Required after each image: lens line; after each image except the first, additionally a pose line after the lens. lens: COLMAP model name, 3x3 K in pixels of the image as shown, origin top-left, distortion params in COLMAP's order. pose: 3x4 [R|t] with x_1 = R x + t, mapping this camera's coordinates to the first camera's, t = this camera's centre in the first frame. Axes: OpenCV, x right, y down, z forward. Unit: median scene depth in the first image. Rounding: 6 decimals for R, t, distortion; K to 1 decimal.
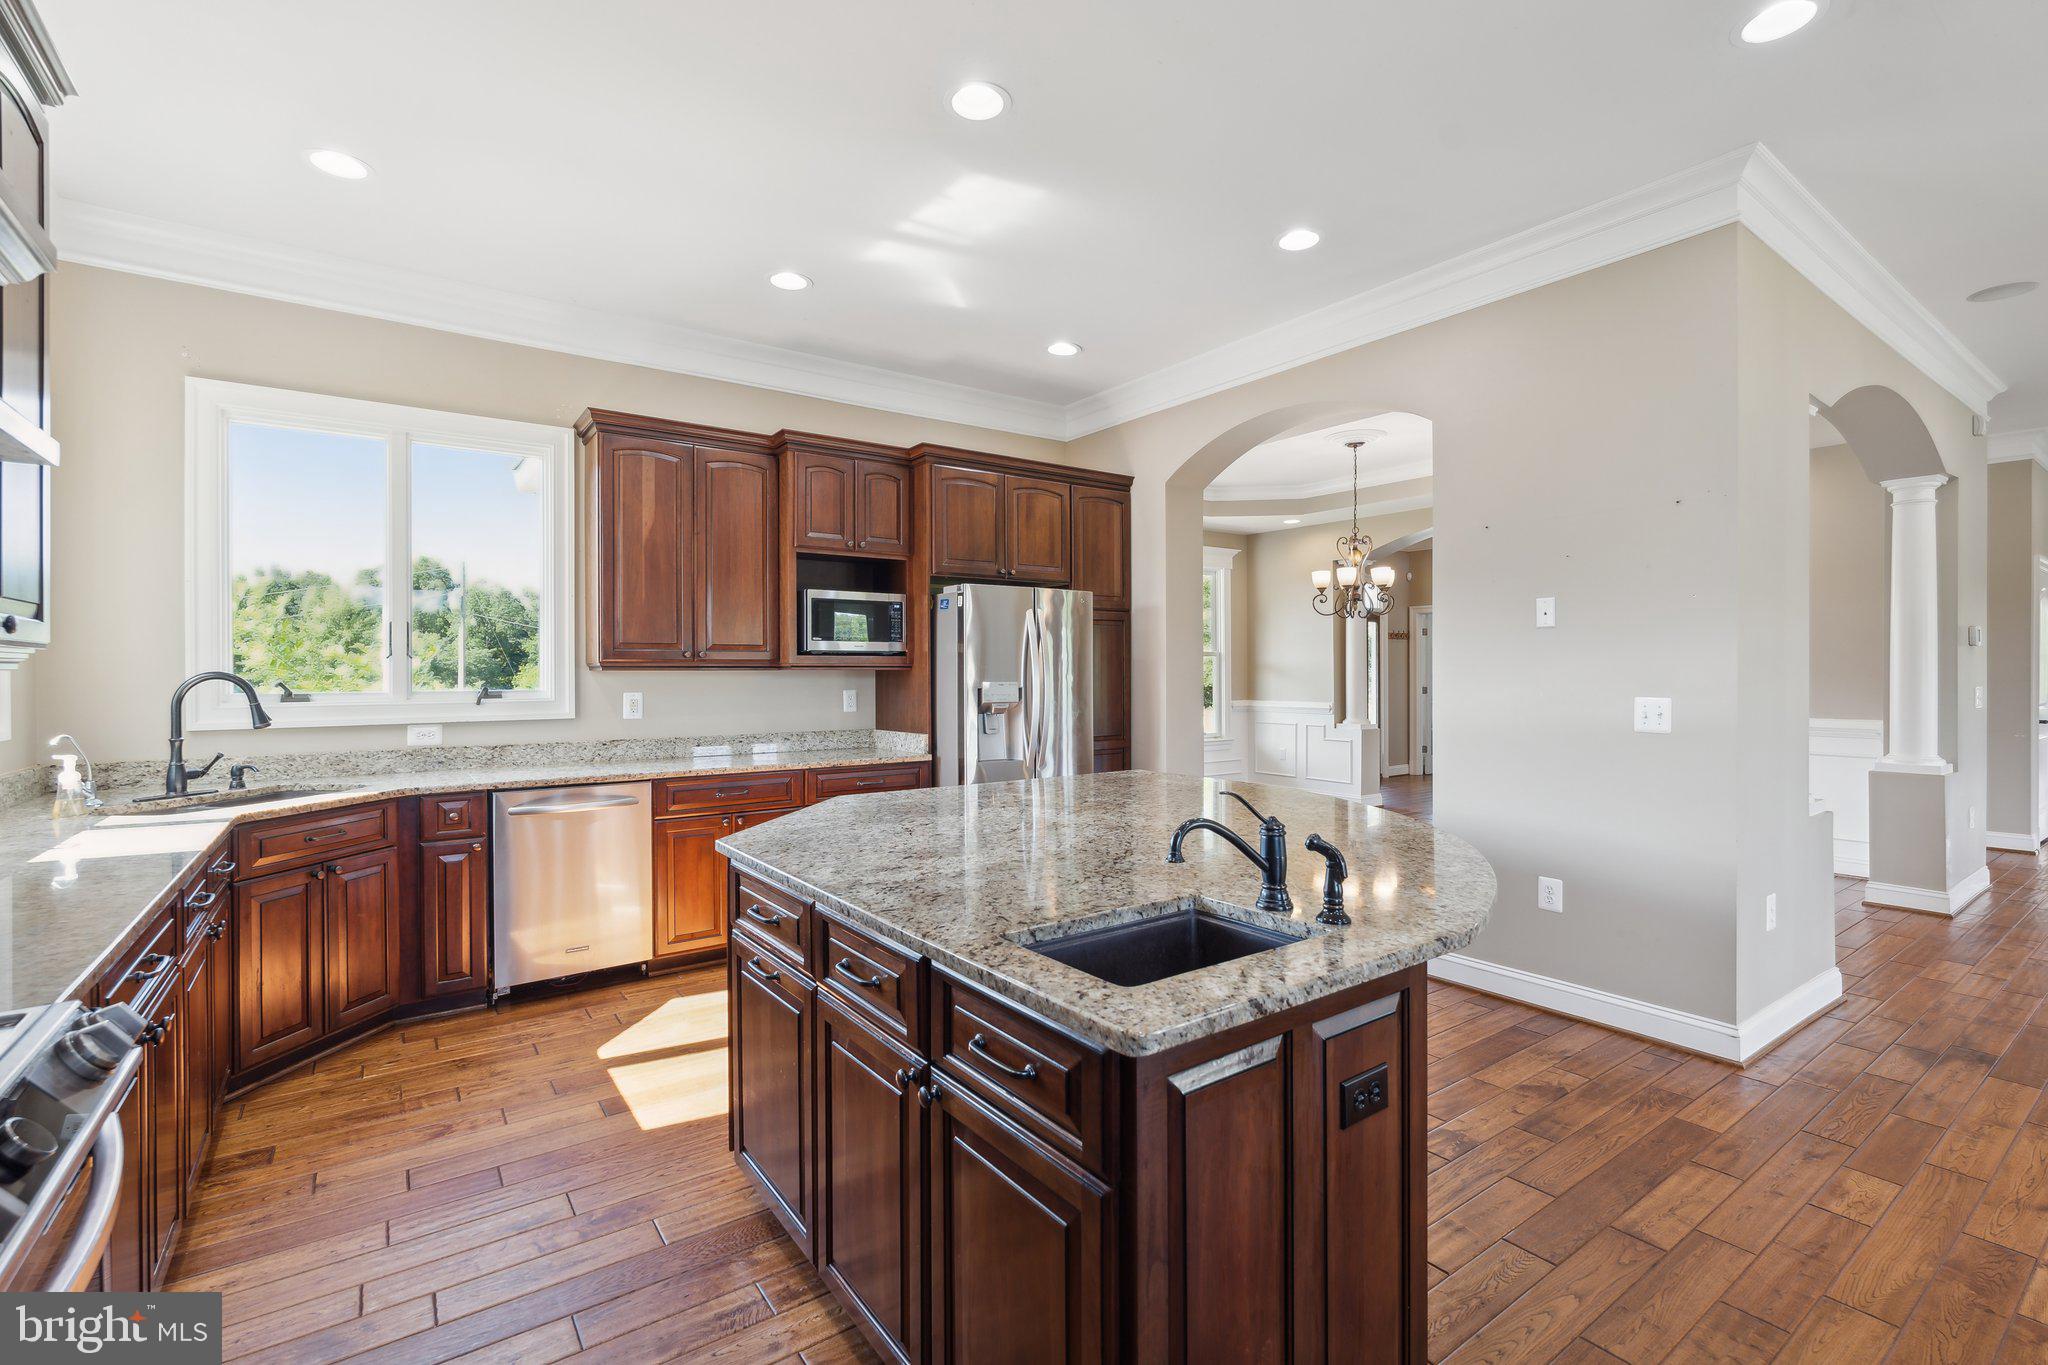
lens RADIAL K [[915.3, 0, 1021.4], [0, 915.3, 669.7], [0, 0, 1]] dist [-0.001595, 0.000007]
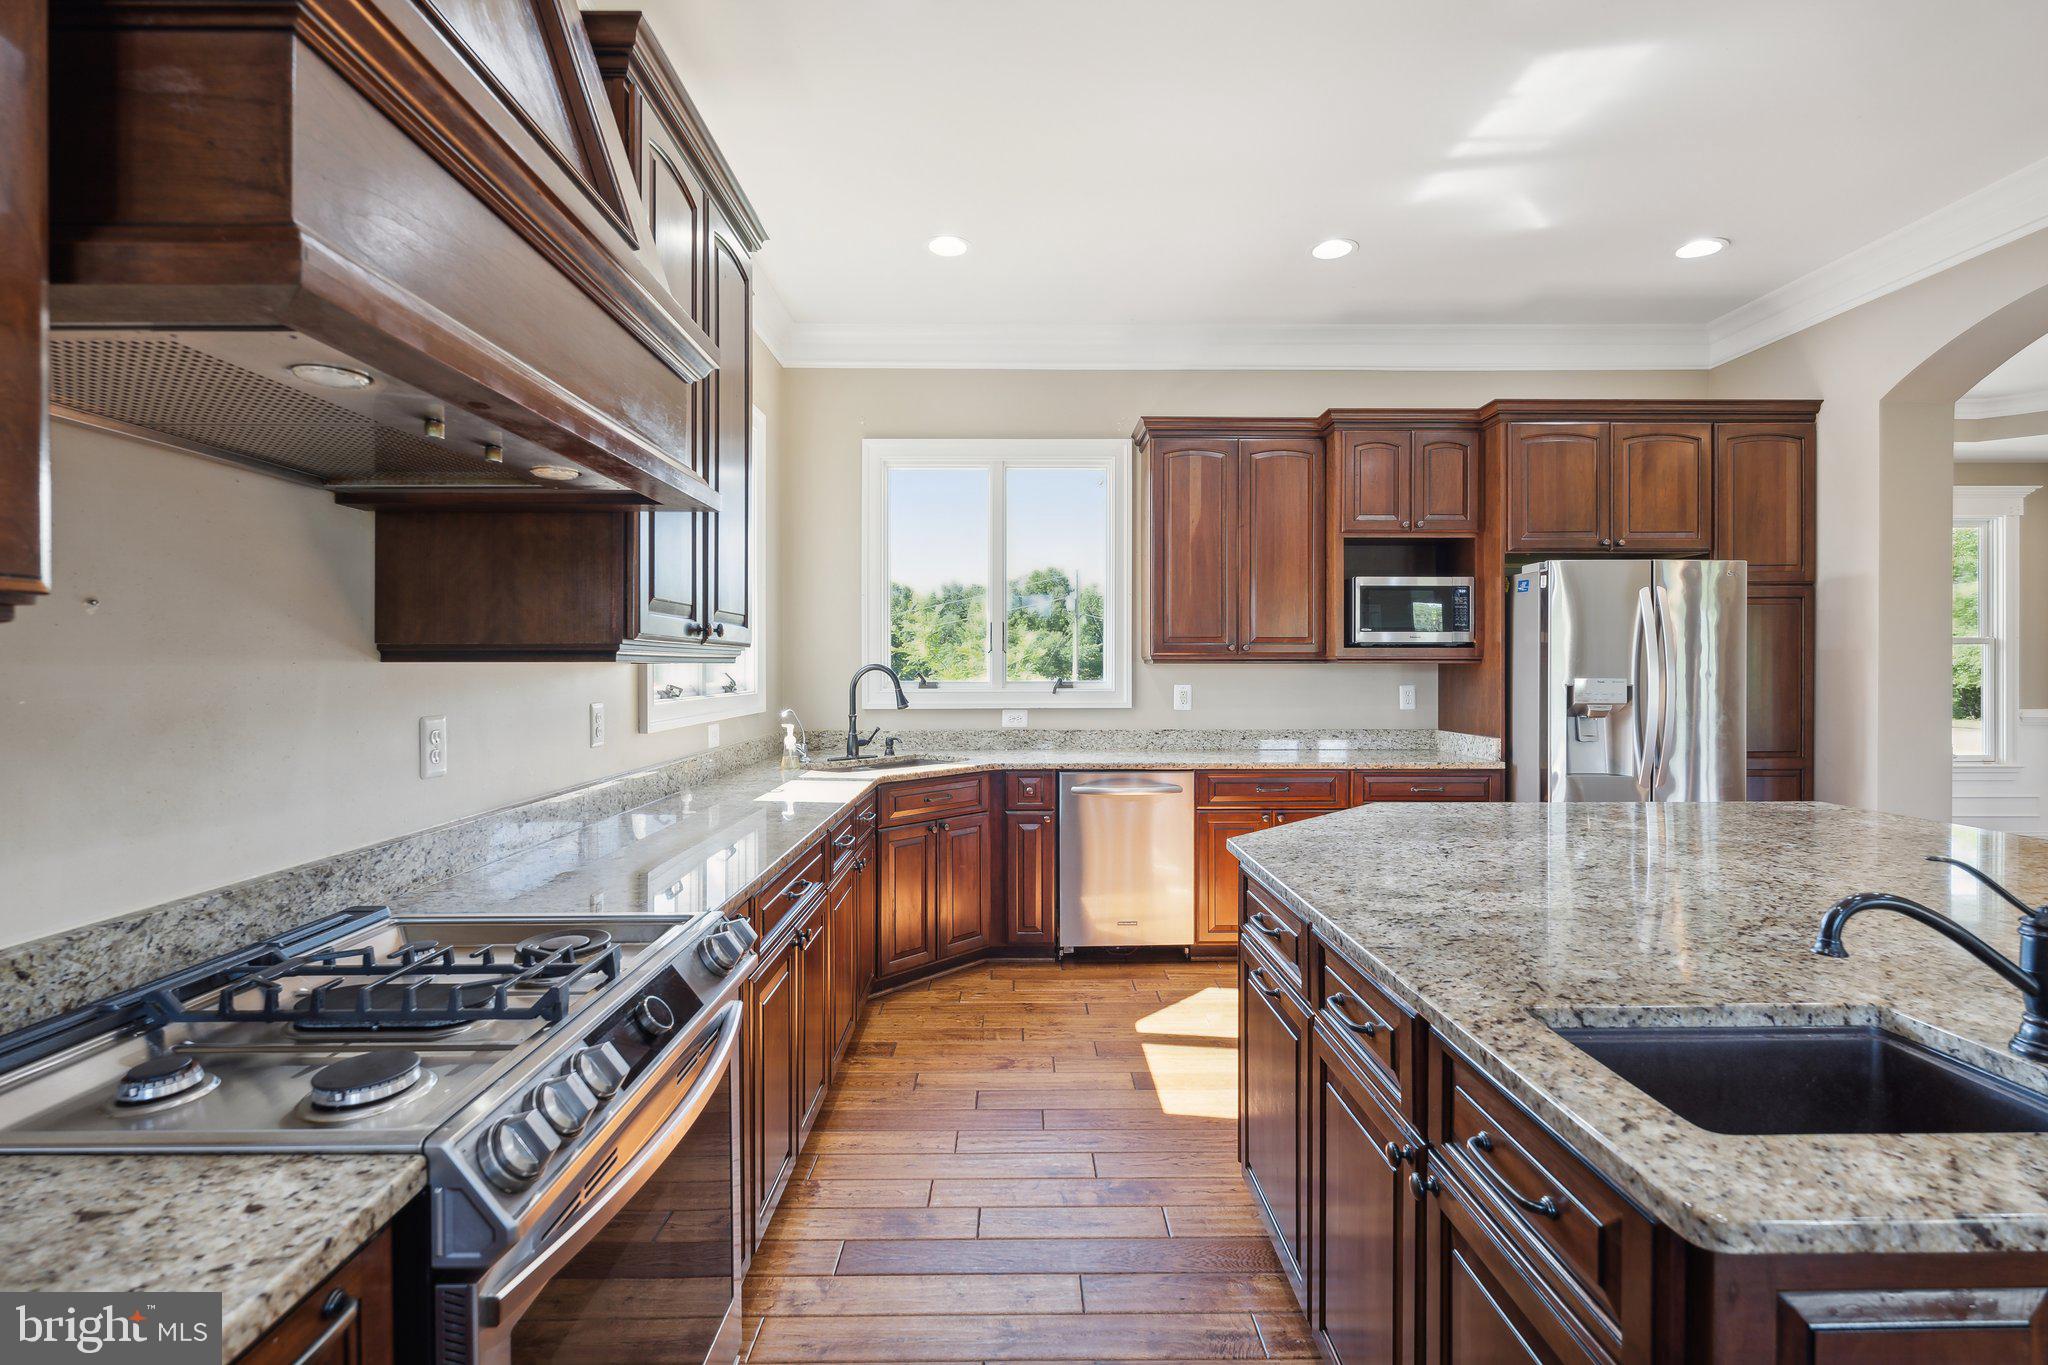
lens RADIAL K [[915.3, 0, 1021.4], [0, 915.3, 669.7], [0, 0, 1]] dist [-0.001595, 0.000007]
pose [[0.819641, 0.005584, -0.572851, 0.028525], [-0.001180, 0.999967, 0.008059, -0.000518], [0.572877, -0.005929, 0.819620, 0.052535]]
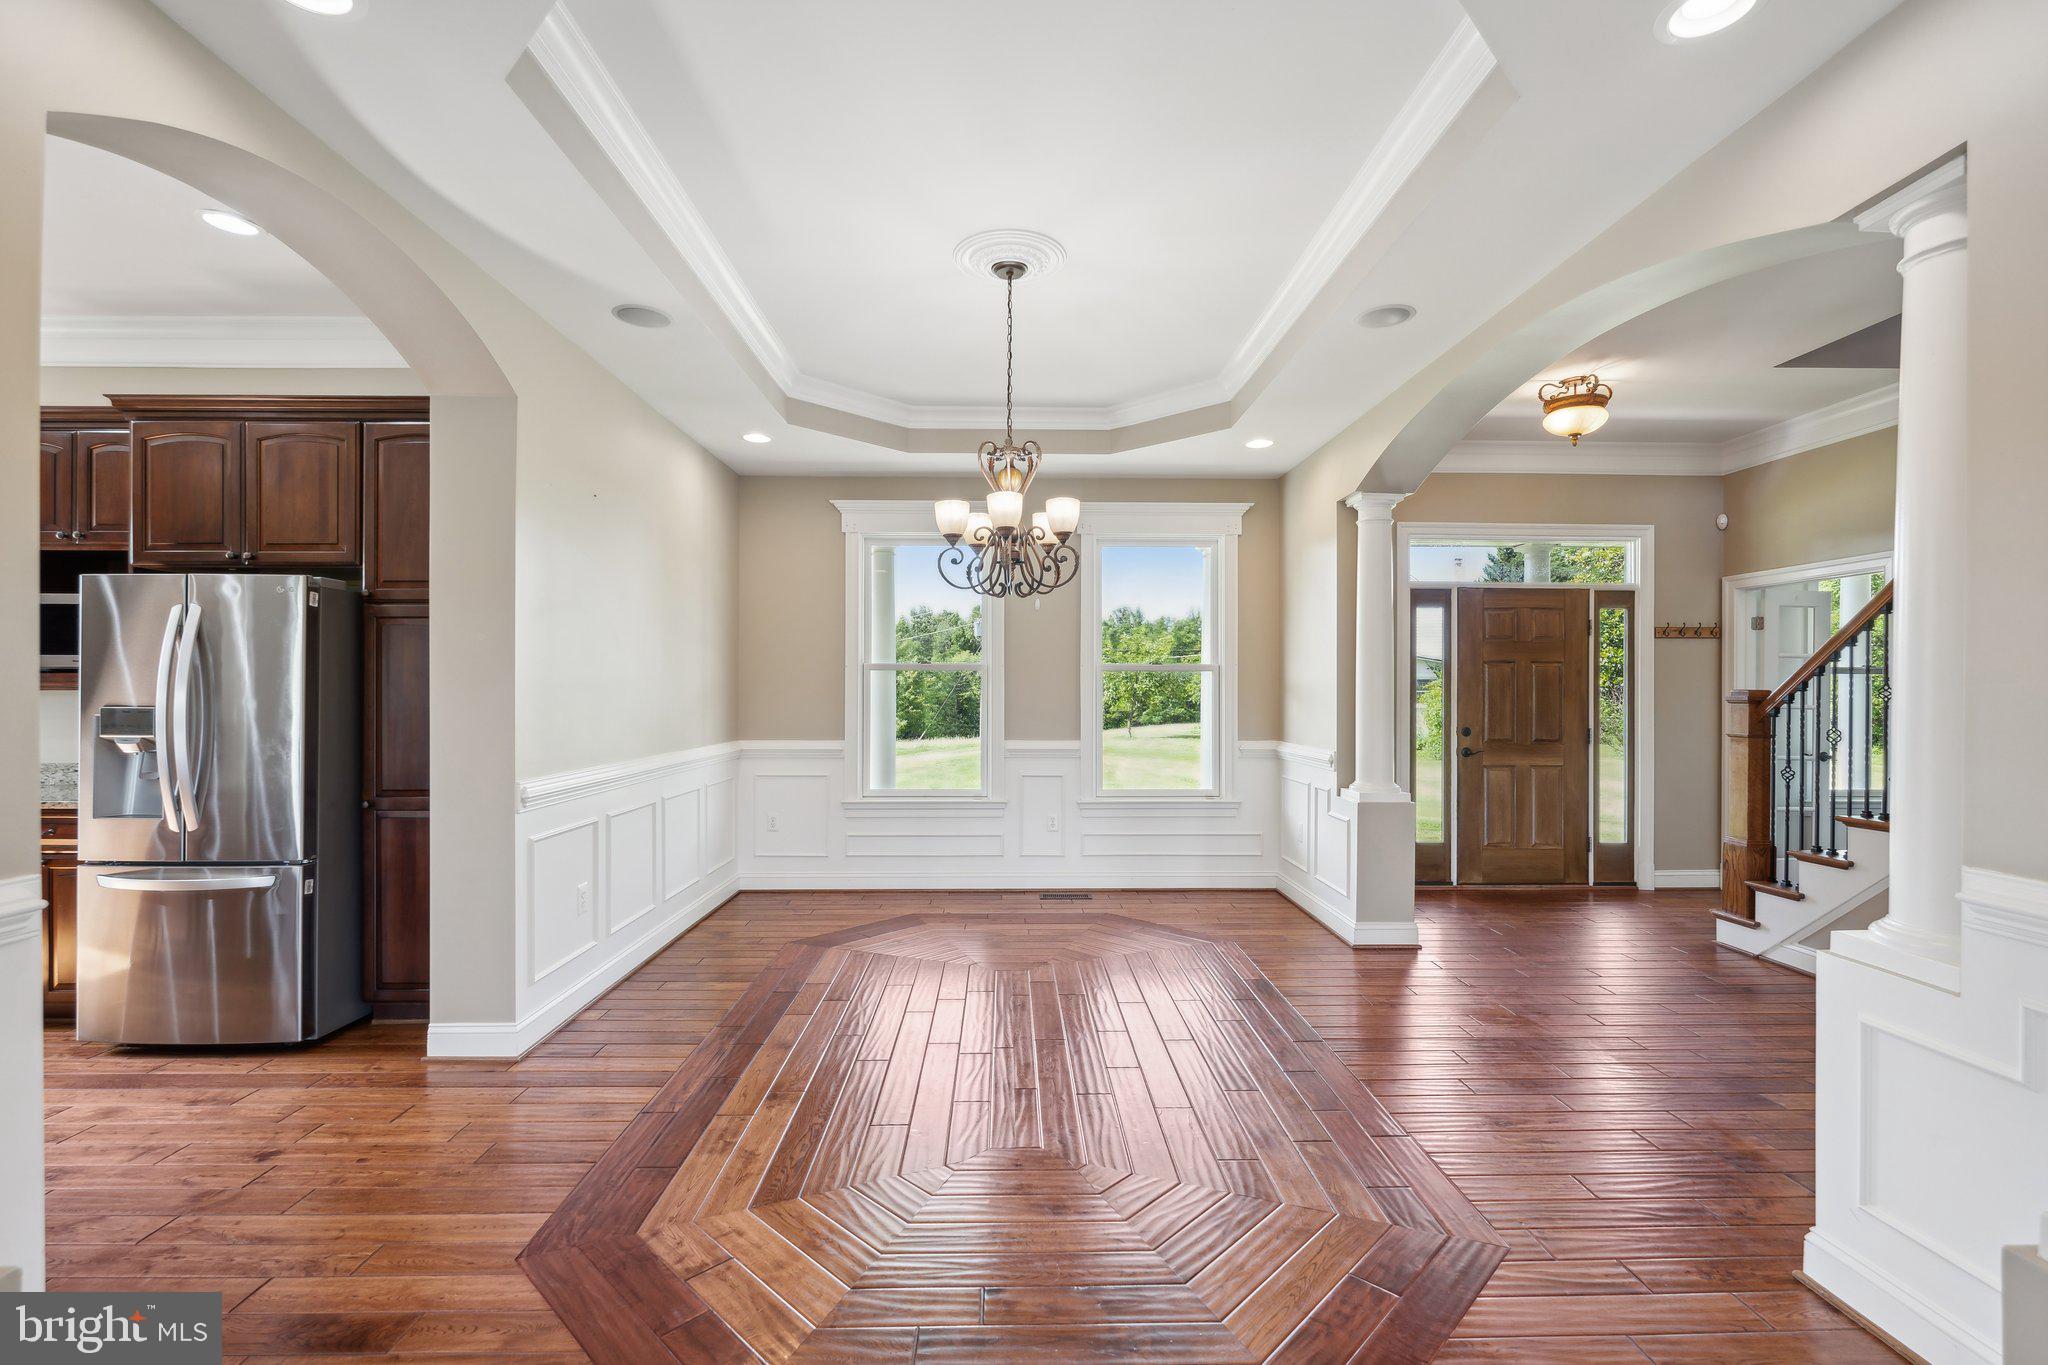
lens RADIAL K [[908.0, 0, 1068.2], [0, 908.0, 690.5], [0, 0, 1]] dist [-0.012156, -0.000069]
pose [[0.823904, 0.004454, -0.566712, 1.343517], [-0.003799, 0.999990, 0.002336, -0.006323], [0.566717, 0.000229, 0.823913, 1.135741]]
